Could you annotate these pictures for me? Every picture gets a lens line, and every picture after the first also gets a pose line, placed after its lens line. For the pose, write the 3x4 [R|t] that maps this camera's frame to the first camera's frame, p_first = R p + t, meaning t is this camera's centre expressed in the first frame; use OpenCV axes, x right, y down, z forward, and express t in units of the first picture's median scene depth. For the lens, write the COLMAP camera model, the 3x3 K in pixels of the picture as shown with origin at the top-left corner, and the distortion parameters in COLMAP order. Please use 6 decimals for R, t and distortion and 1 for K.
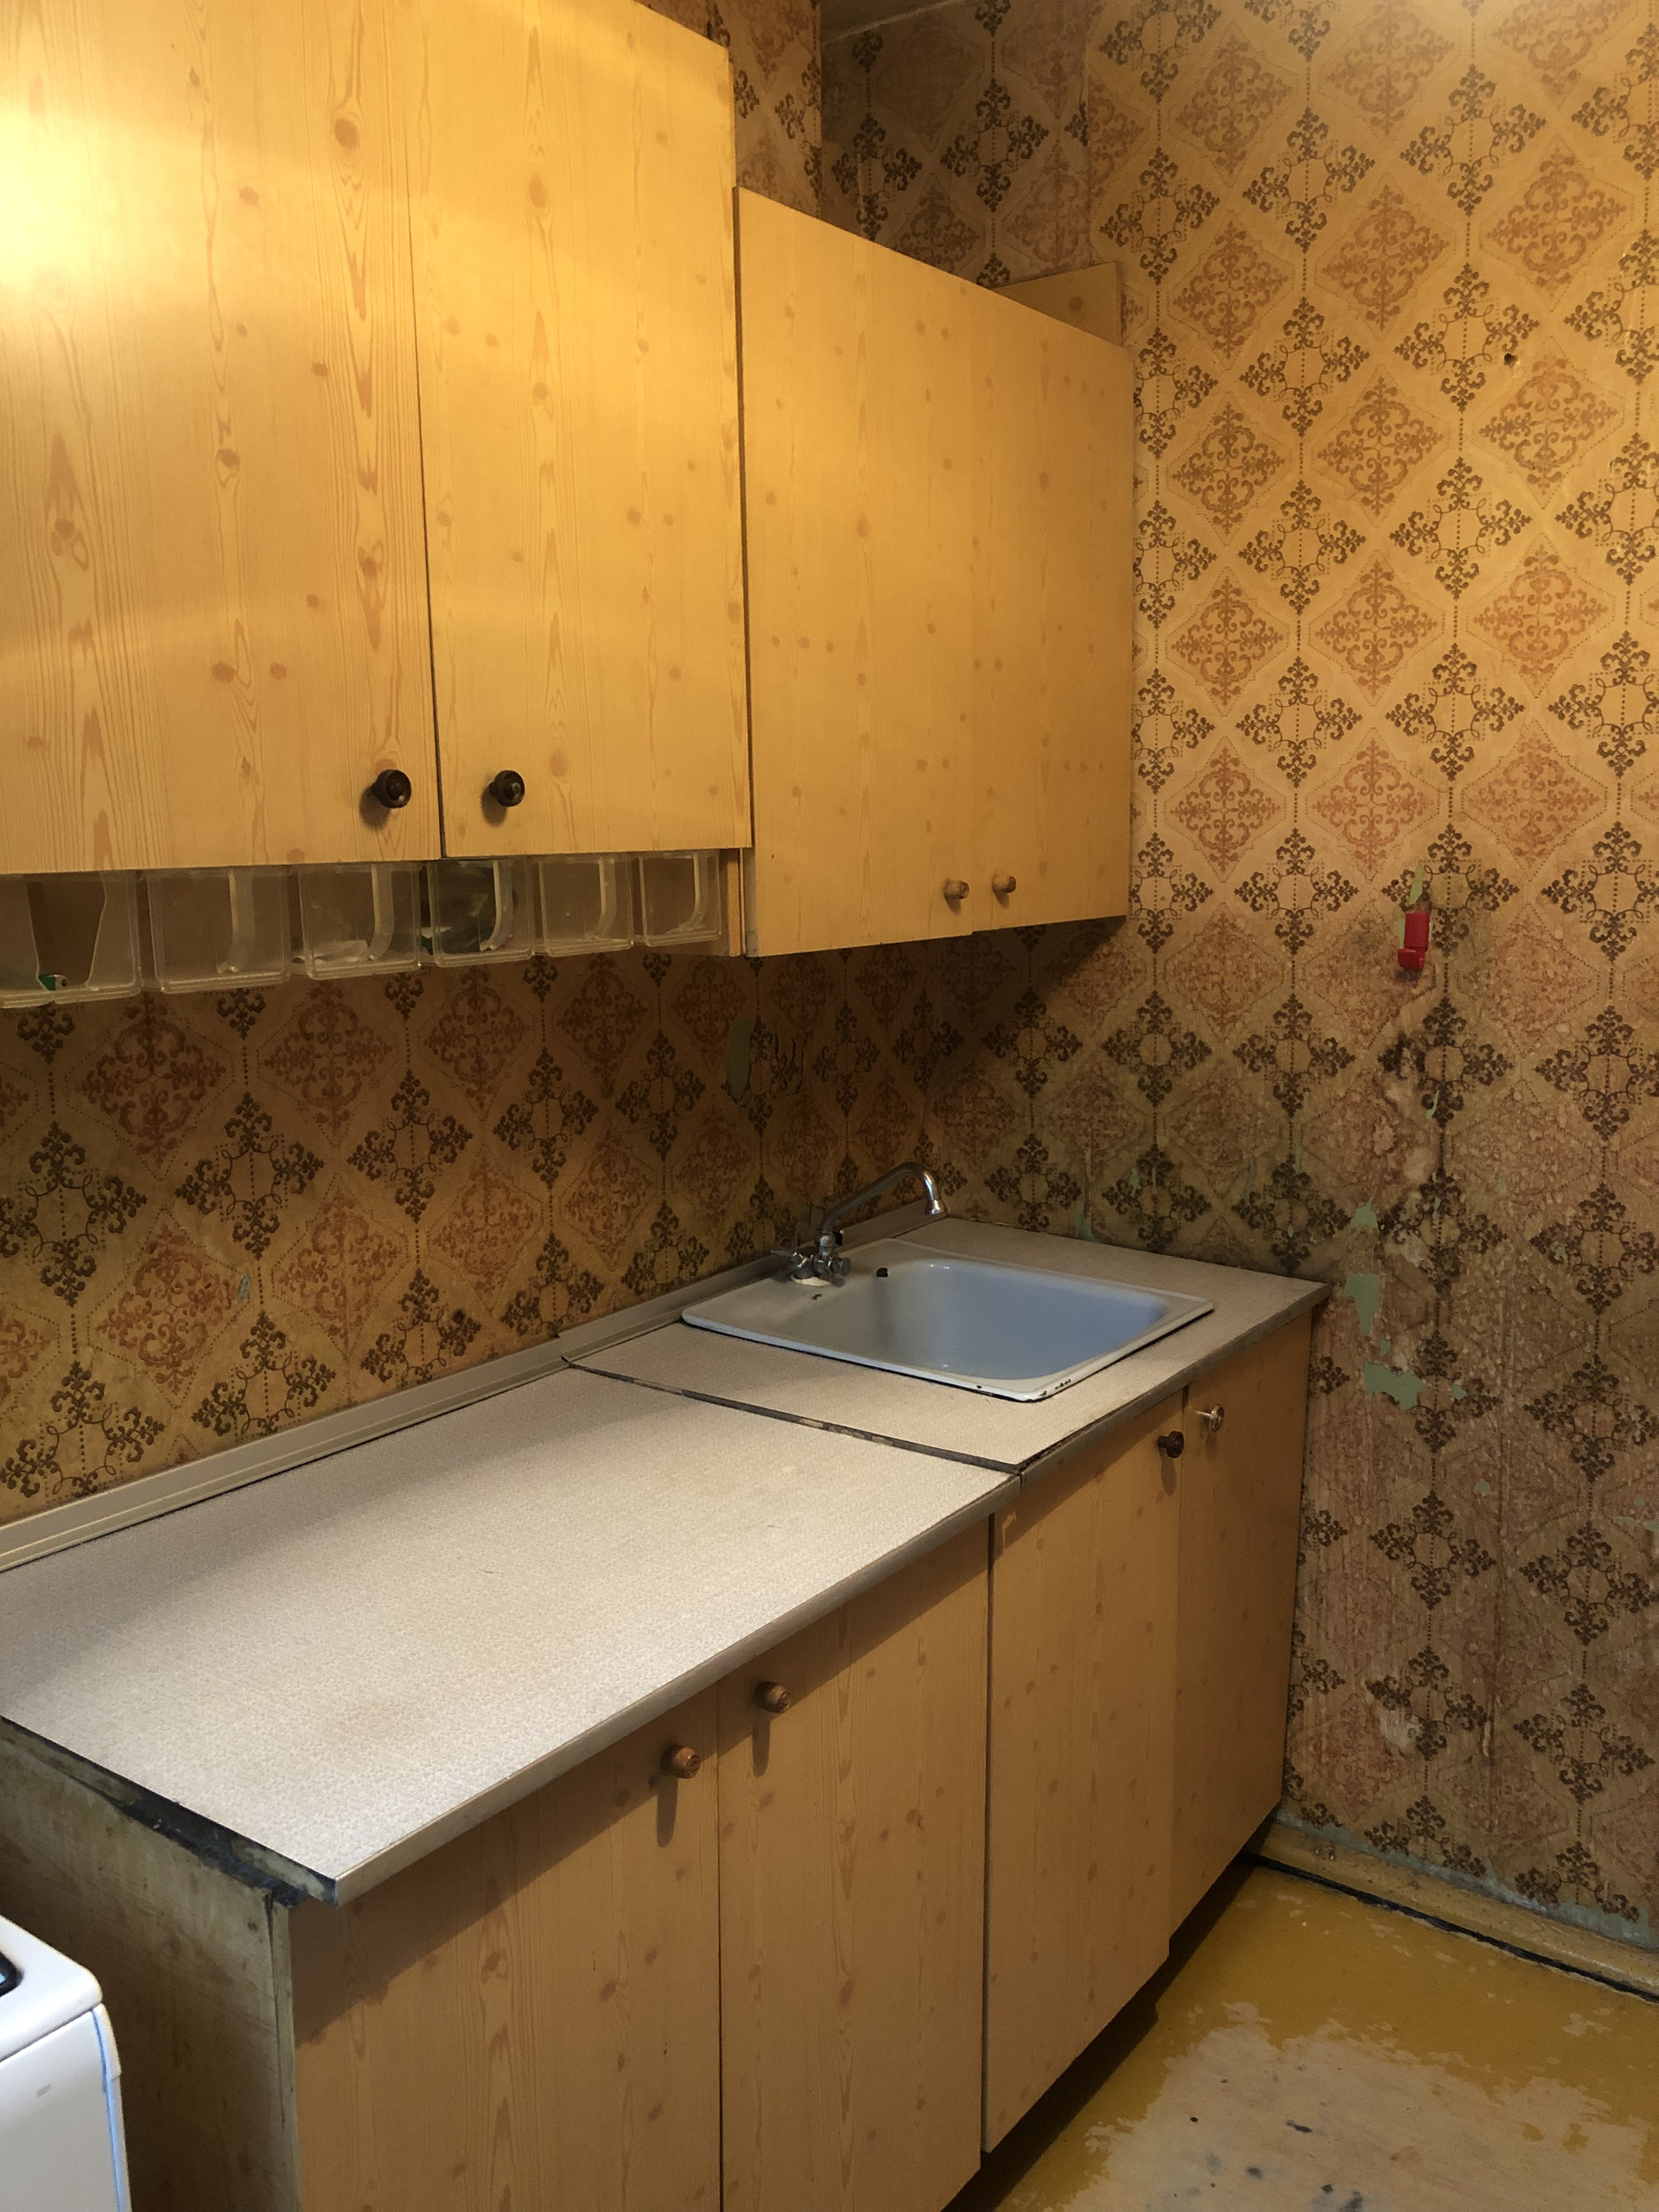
lens RADIAL K [[1796.6, 0, 840.8], [0, 1796.6, 1091.3], [0, 0, 1]] dist [0.032771, -0.033259]
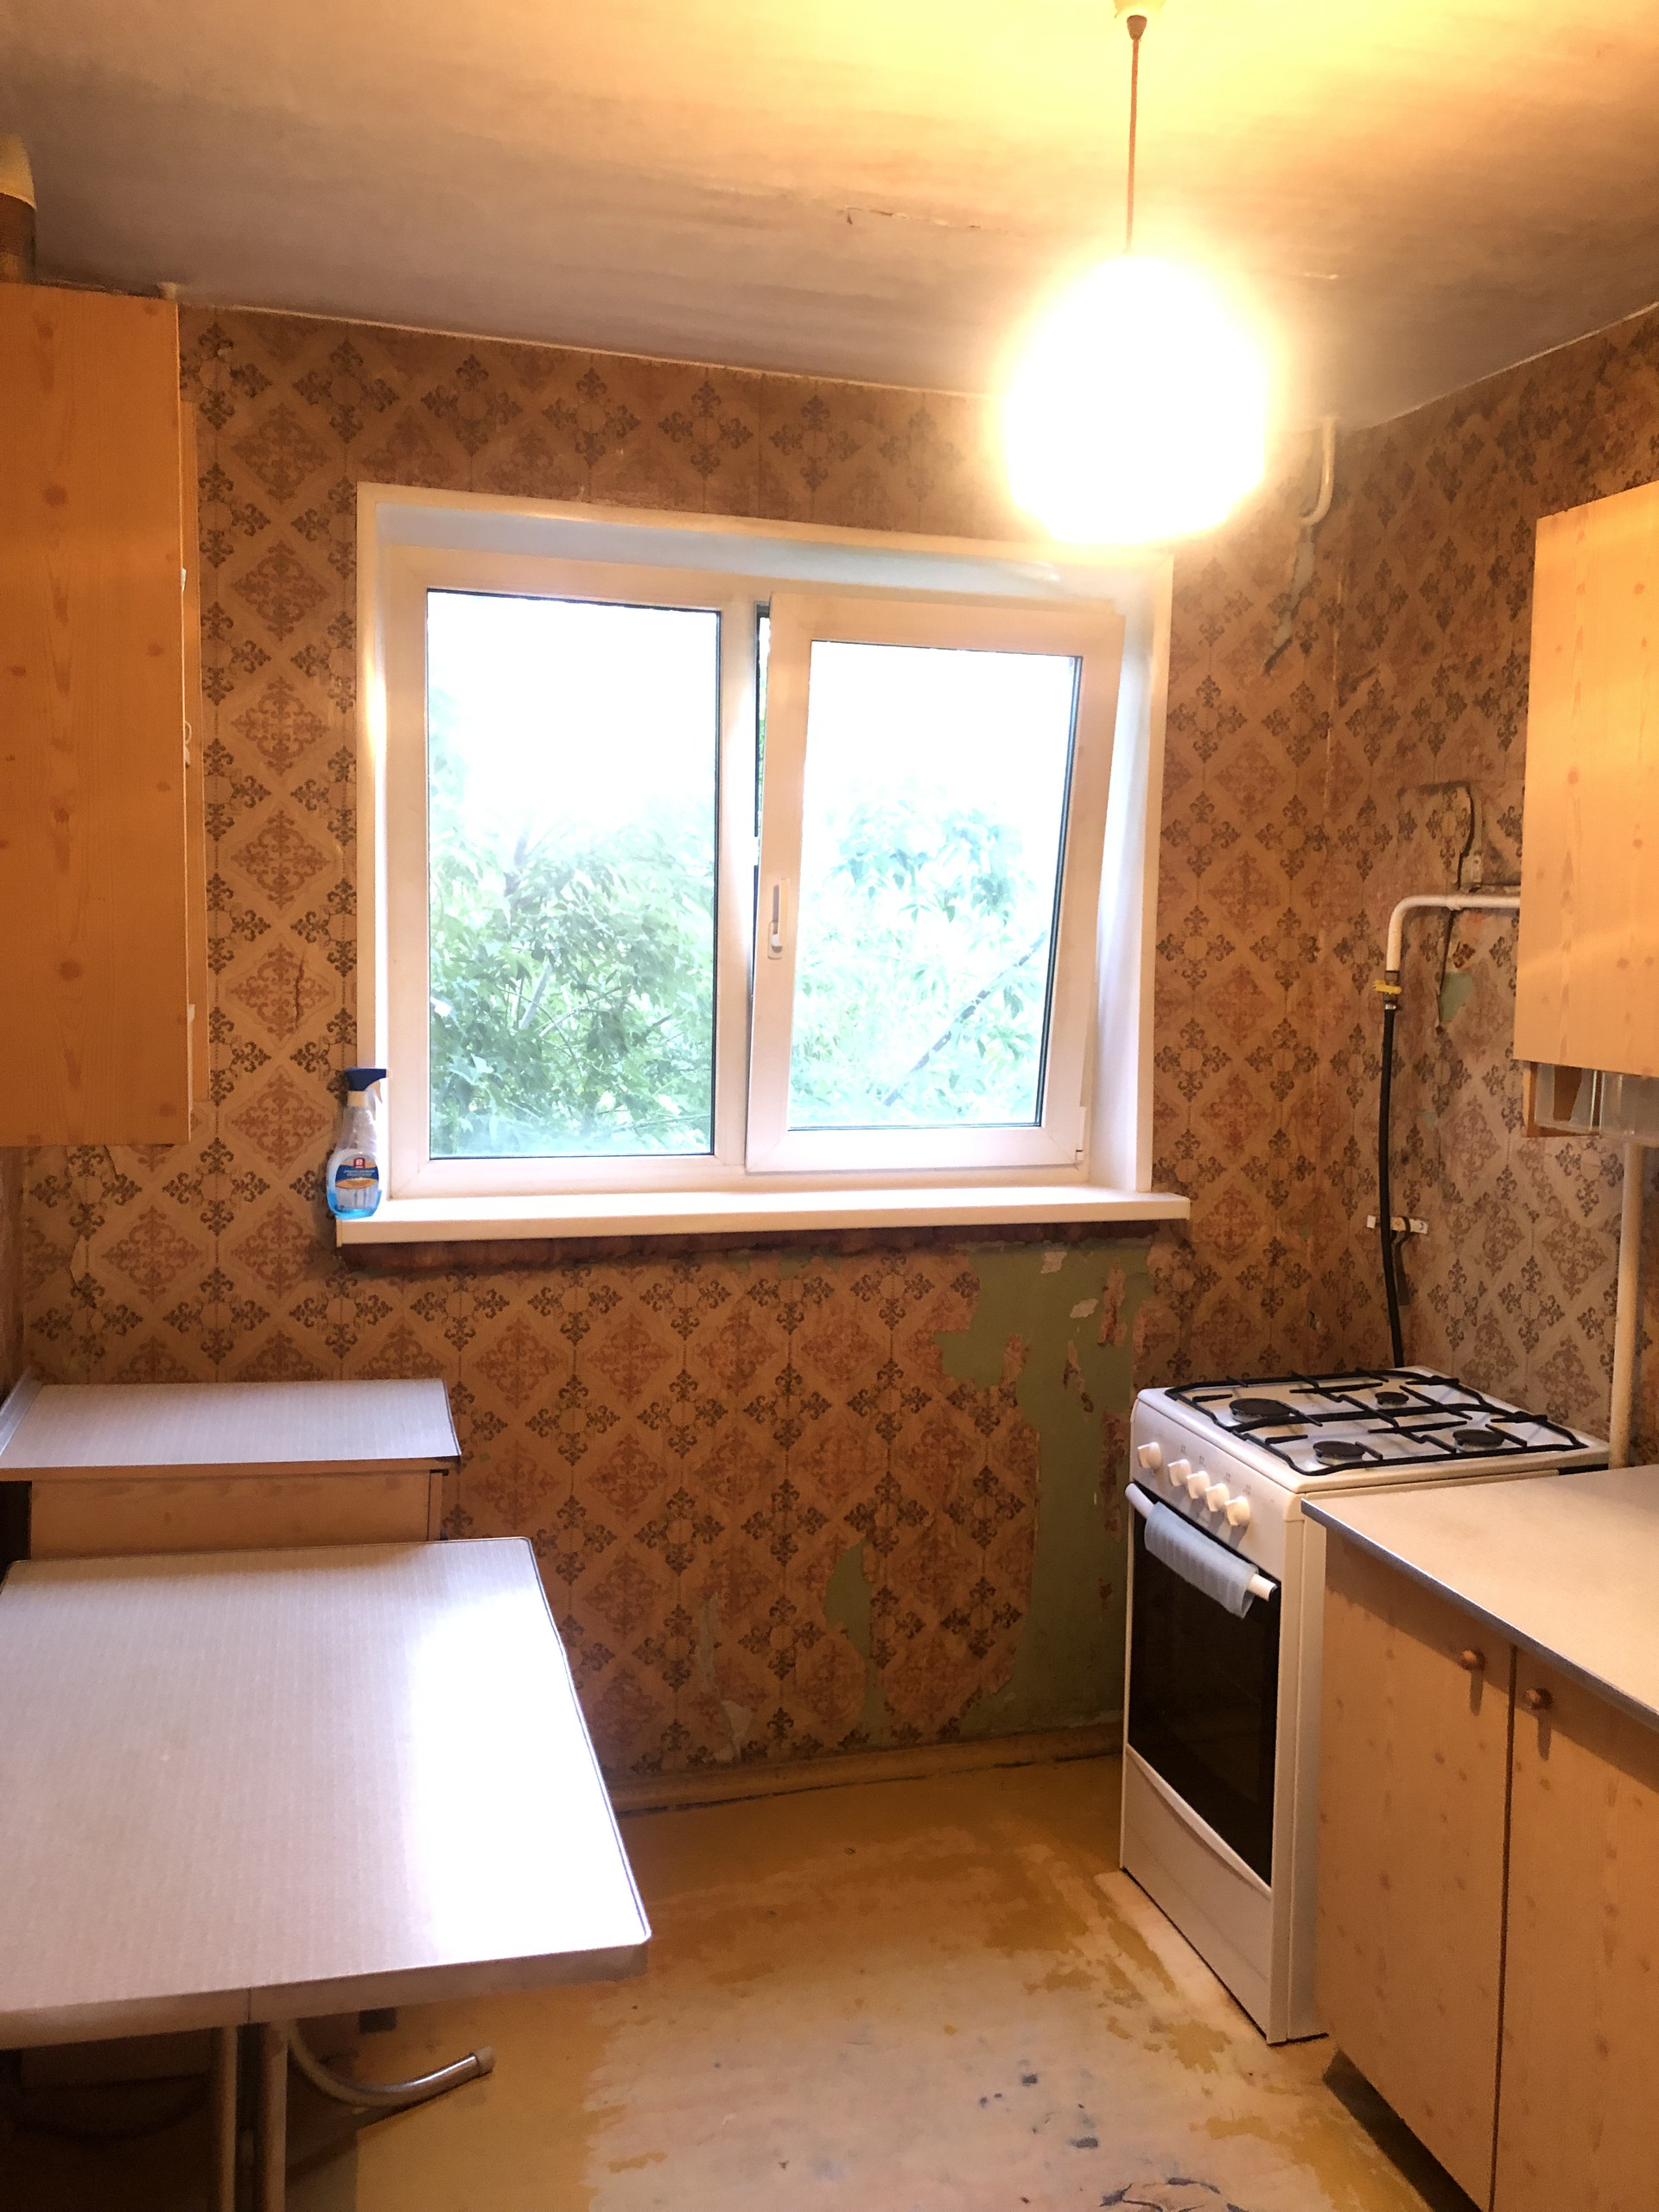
lens RADIAL K [[1796.6, 0, 838.3], [0, 1796.6, 1056.5], [0, 0, 1]] dist [0.032771, -0.033259]
pose [[-0.615130, 0.061815, -0.785999, 1.532692], [-0.131454, 0.974926, 0.179550, -0.362654], [0.777390, 0.213770, -0.591580, 1.482230]]
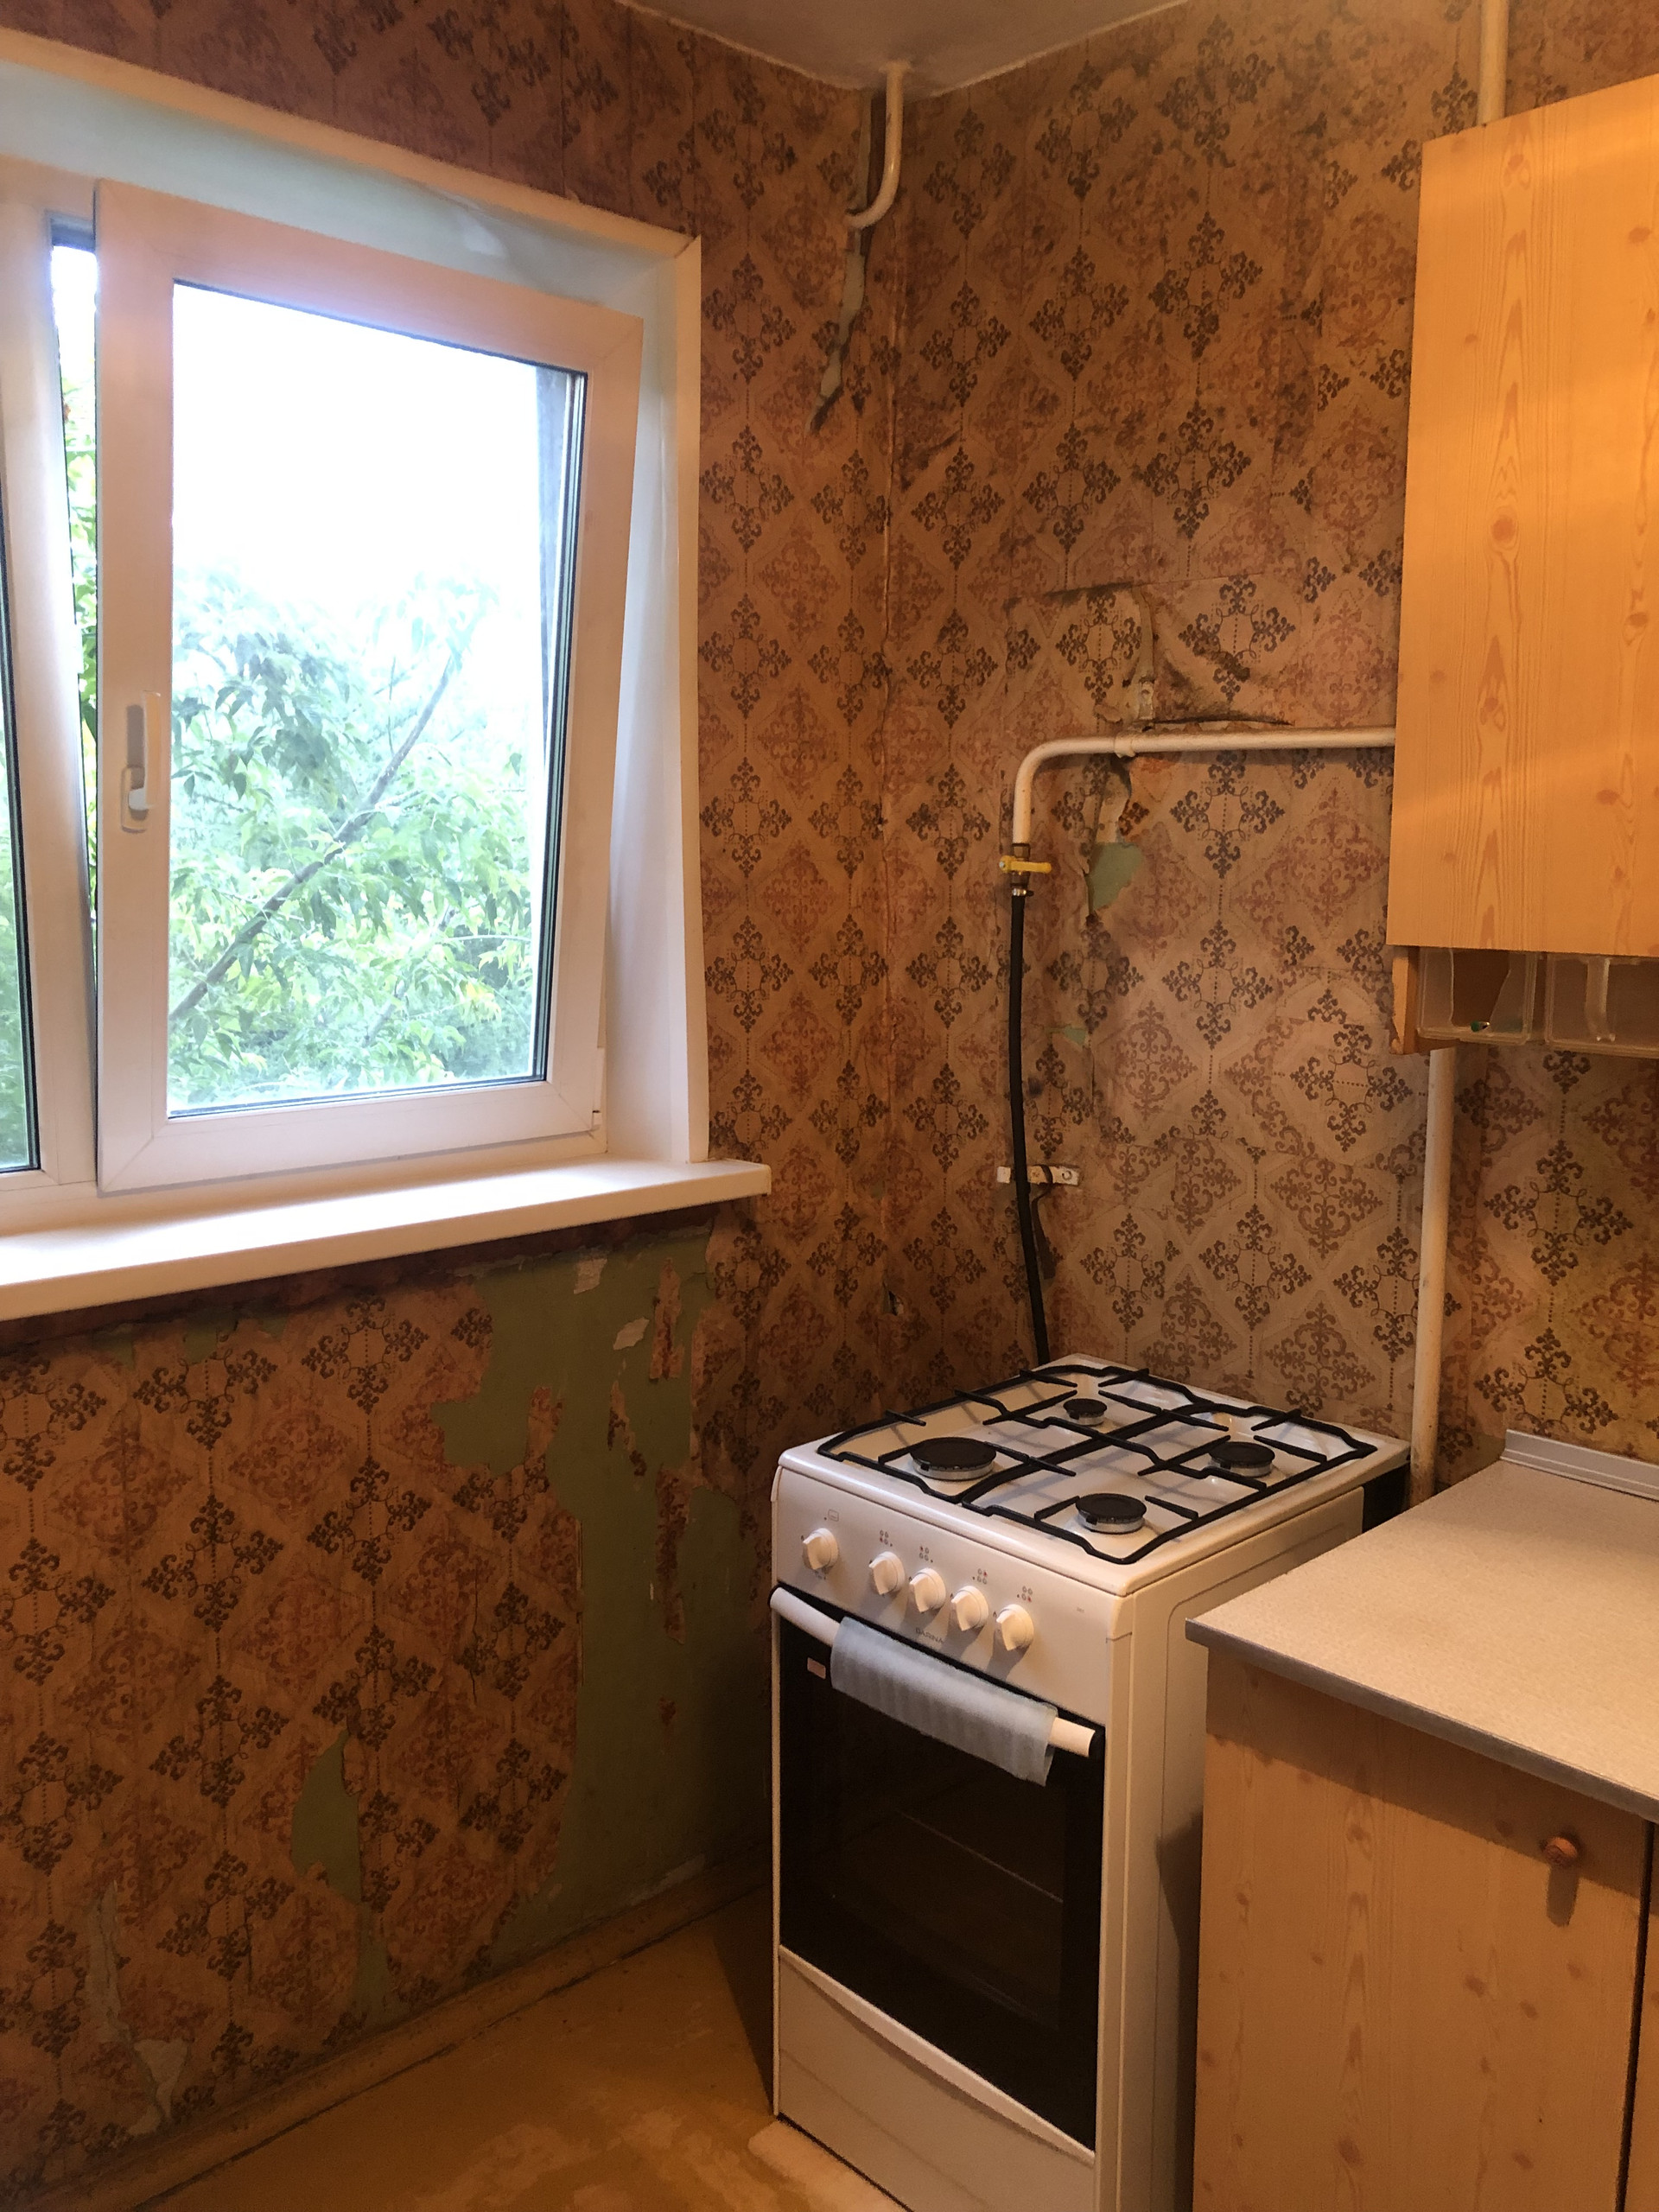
lens RADIAL K [[1796.6, 0, 845.0], [0, 1796.6, 1103.9], [0, 0, 1]] dist [0.032771, -0.033259]
pose [[-0.182655, 0.149371, -0.971764, 0.983967], [-0.152115, 0.972197, 0.178030, -0.170721], [0.971338, 0.180338, -0.154855, 0.732693]]
